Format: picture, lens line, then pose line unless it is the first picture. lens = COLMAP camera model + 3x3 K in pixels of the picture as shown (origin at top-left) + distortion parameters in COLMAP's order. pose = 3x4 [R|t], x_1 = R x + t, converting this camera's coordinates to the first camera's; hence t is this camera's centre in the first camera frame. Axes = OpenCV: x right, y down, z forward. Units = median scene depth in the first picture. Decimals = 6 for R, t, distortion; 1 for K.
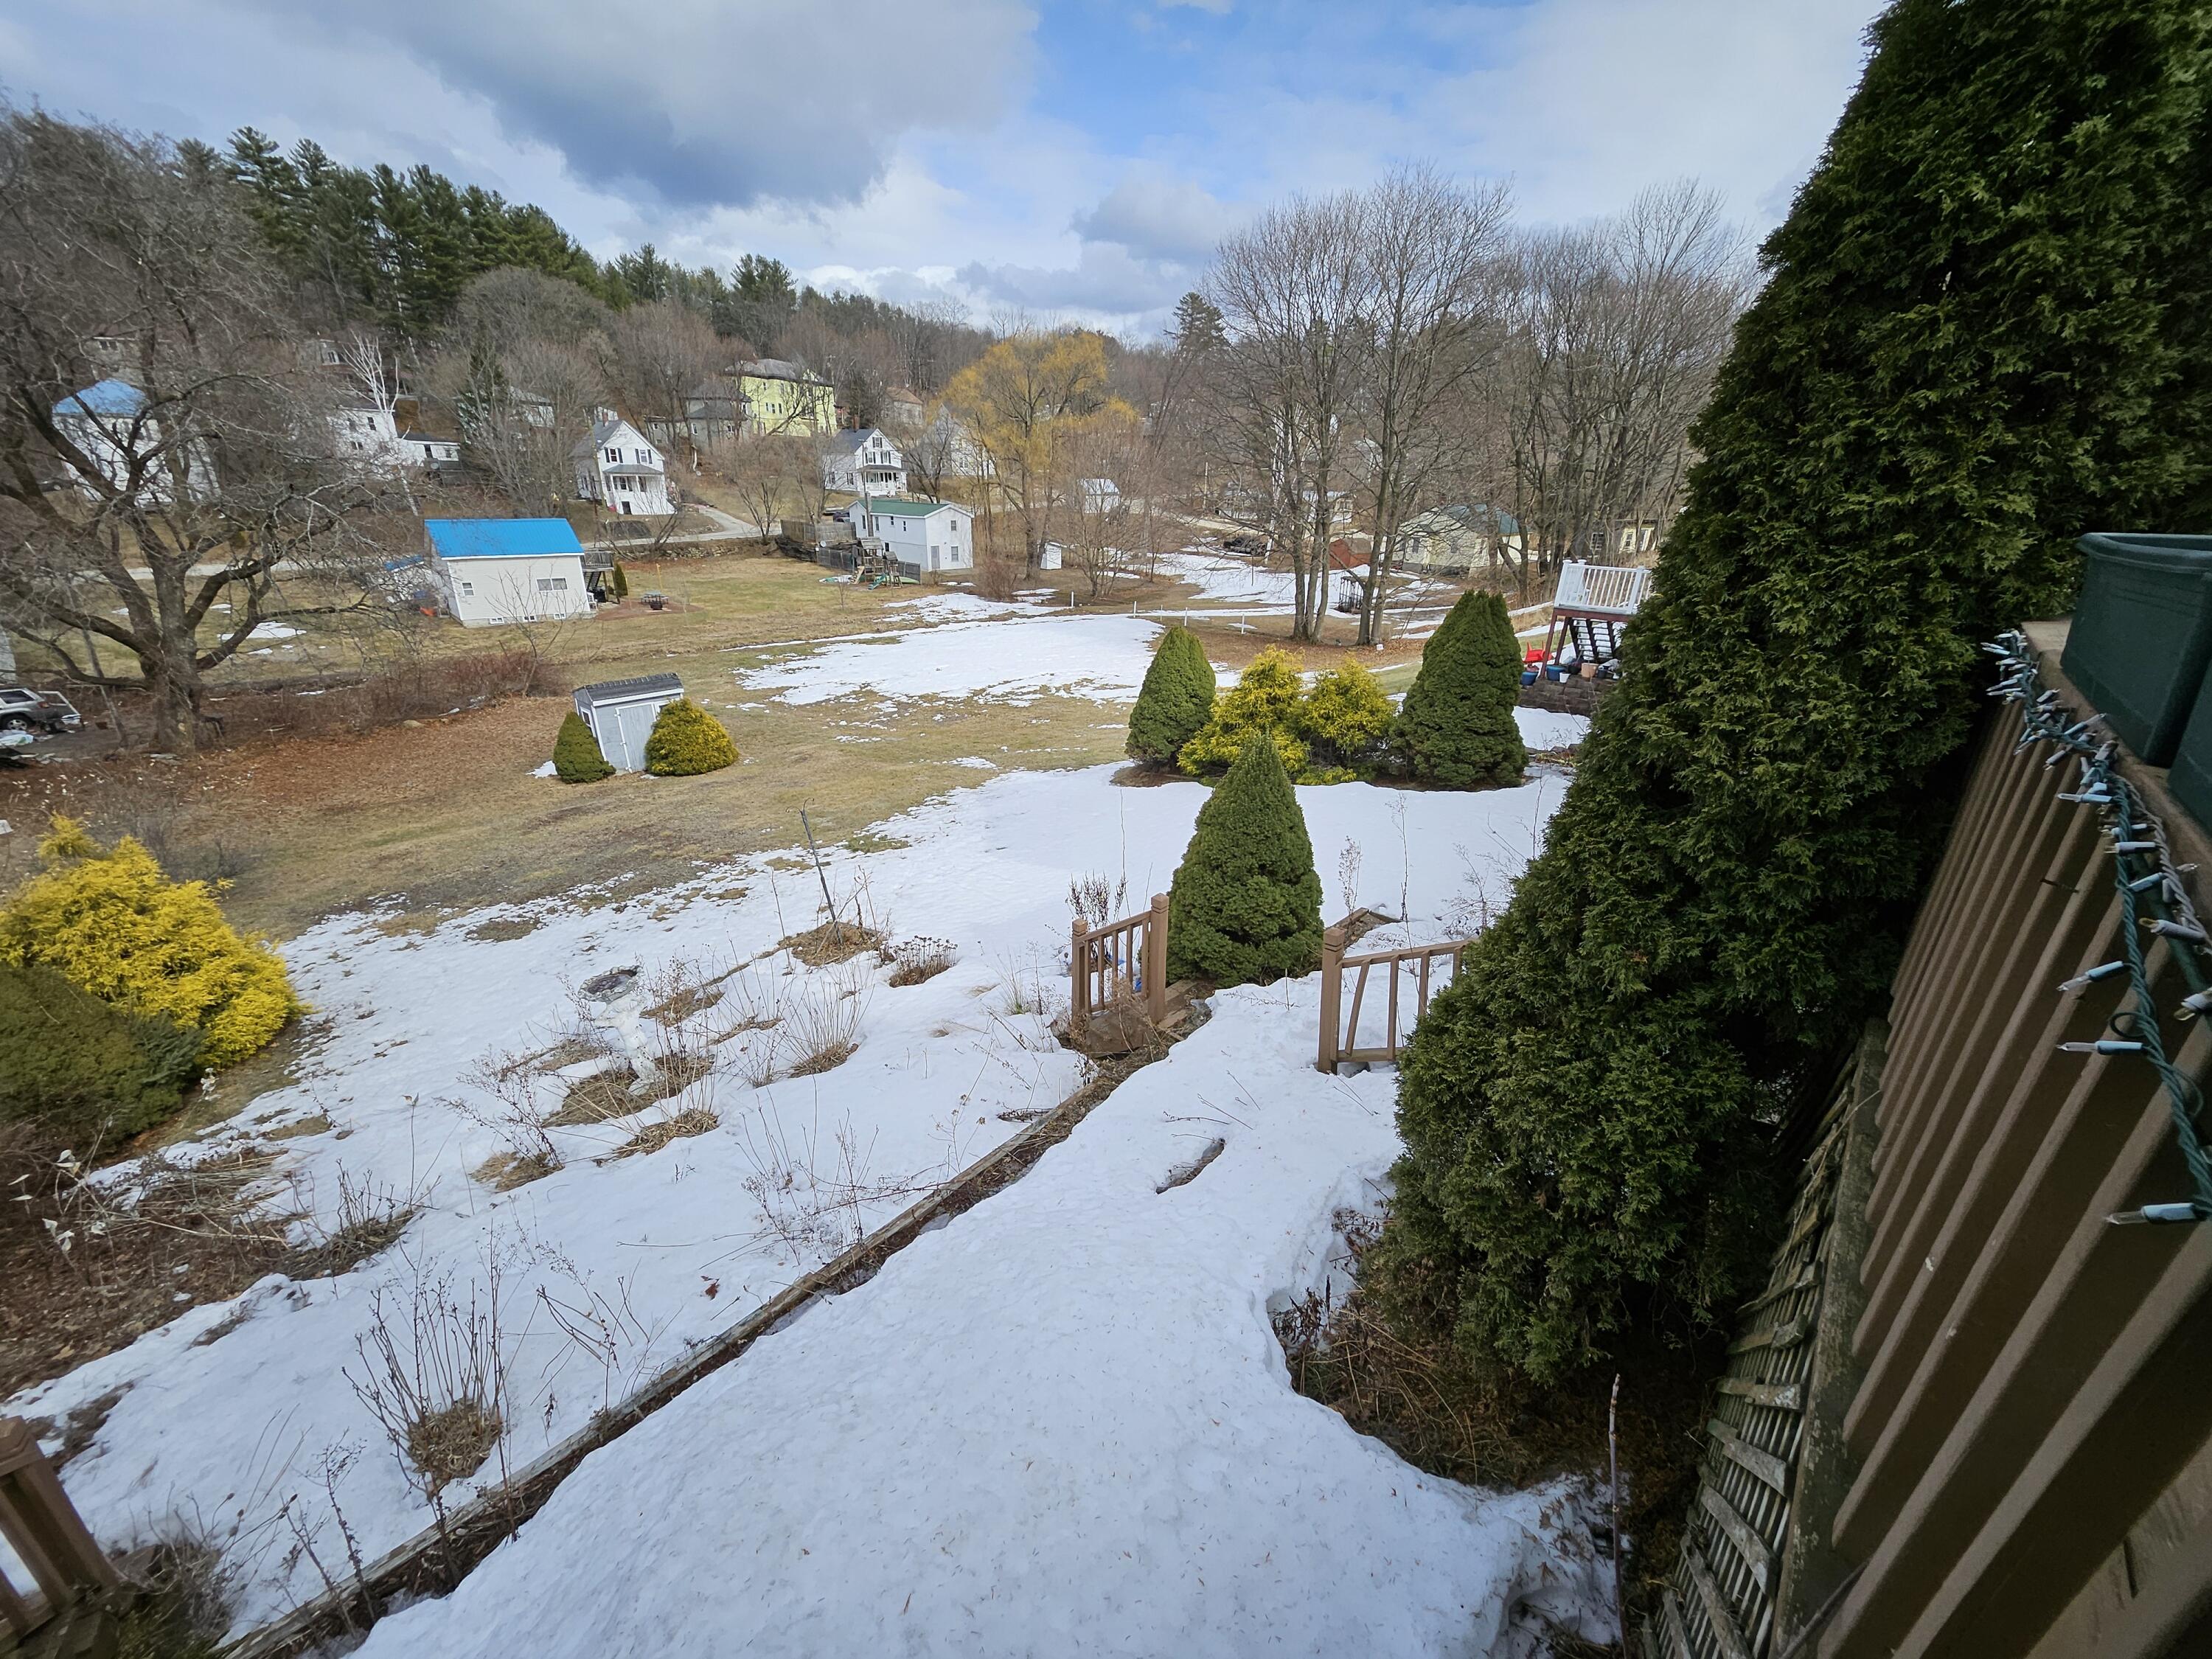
lens RADIAL K [[864.9, 0, 1087.3], [0, 864.9, 831.6], [0, 0, 1]] dist [0.002657, -0.000998]
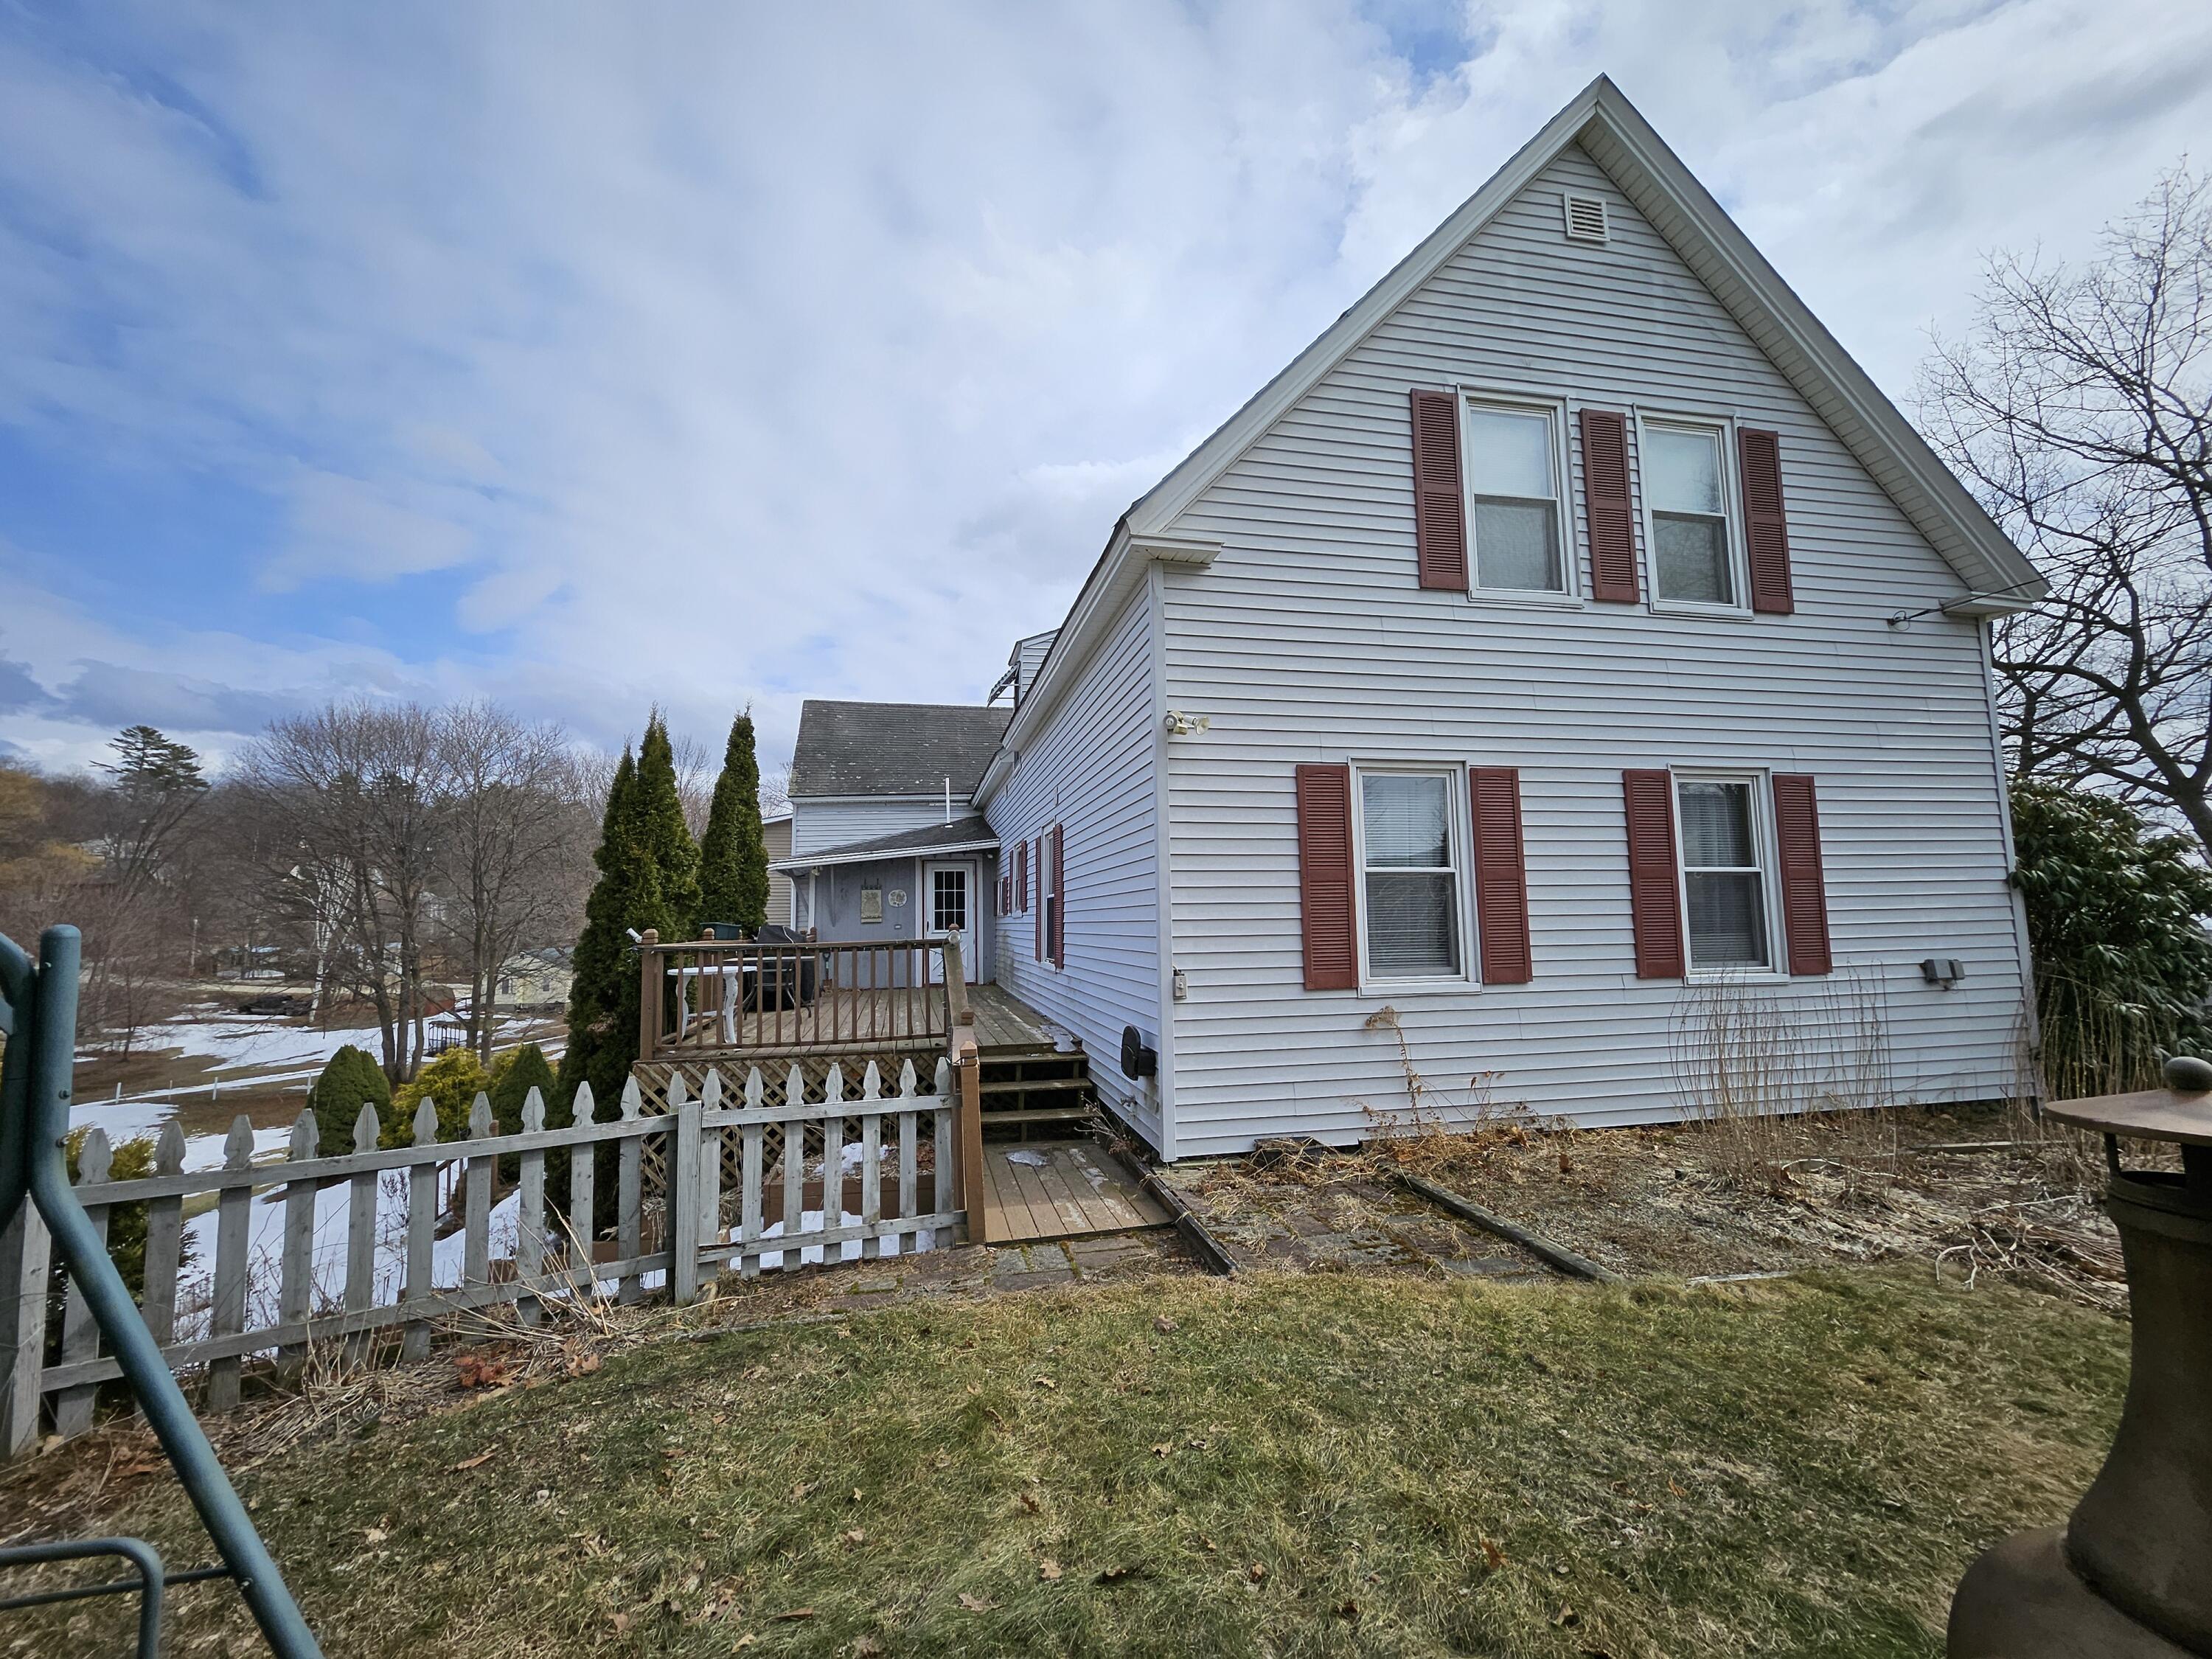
lens RADIAL K [[864.9, 0, 1076.7], [0, 864.9, 844.2], [0, 0, 1]] dist [0.002657, -0.000998]
pose [[0.587385, 0.048438, 0.807857, -0.051482], [0.329248, 0.897565, -0.293210, 0.034643], [-0.739307, 0.438212, 0.511268, -0.084843]]
